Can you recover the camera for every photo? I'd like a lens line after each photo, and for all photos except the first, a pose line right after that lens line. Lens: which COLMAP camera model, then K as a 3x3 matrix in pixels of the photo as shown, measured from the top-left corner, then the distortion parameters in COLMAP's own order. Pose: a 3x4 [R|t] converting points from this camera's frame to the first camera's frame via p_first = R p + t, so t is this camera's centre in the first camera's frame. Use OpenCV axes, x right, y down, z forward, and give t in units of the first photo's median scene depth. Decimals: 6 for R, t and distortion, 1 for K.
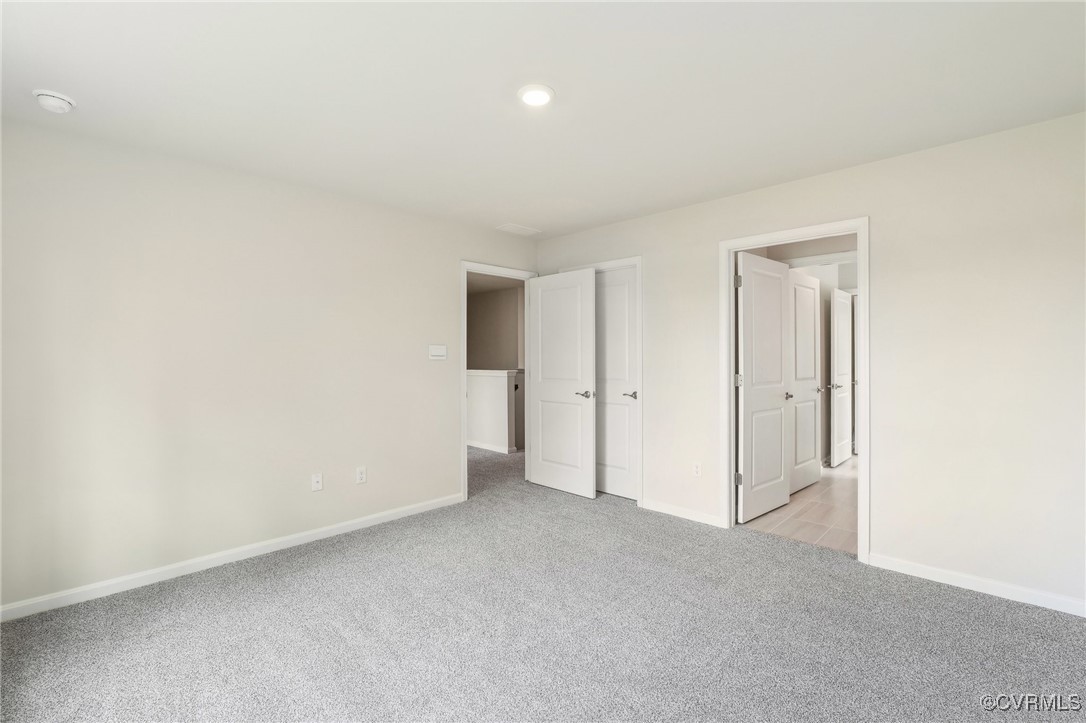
lens RADIAL K [[470.2, 0, 544.1], [0, 470.2, 362.4], [0, 0, 1]] dist [-0.001384, -0.000294]
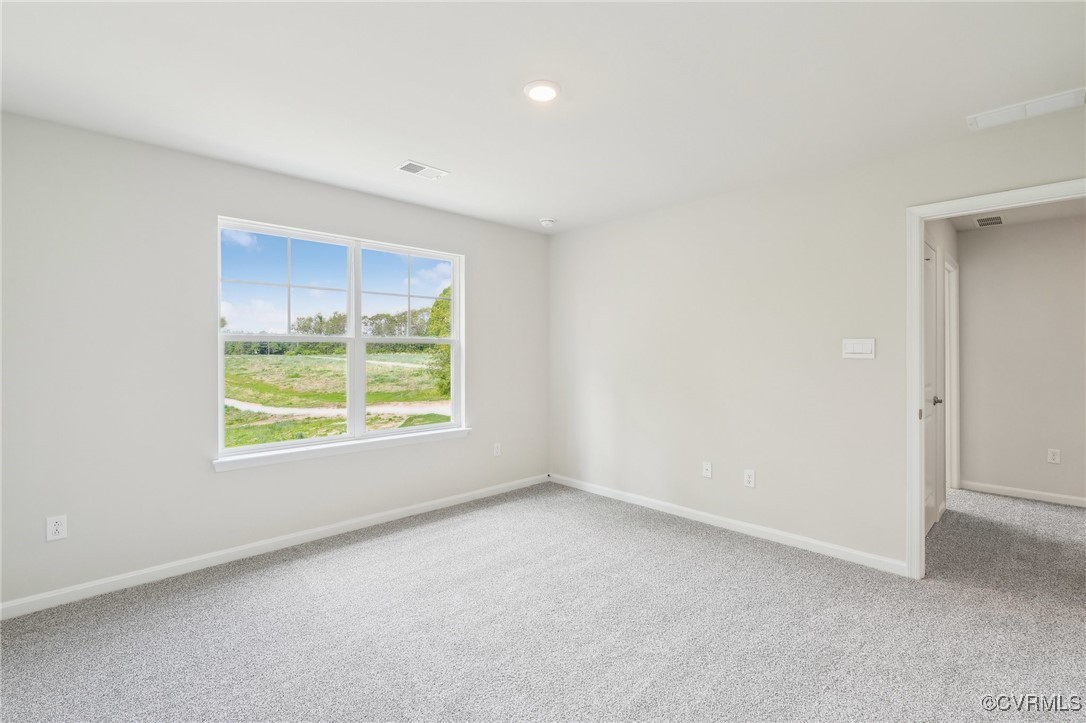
lens RADIAL K [[494.5, 0, 544.1], [0, 494.5, 353.8], [0, 0, 1]] dist [-0.002056, -0.000418]
pose [[-0.029392, 0.009486, -0.999523, 0.621079], [-0.001740, 0.999953, 0.009541, -0.021940], [0.999566, 0.002020, -0.029374, 0.612029]]
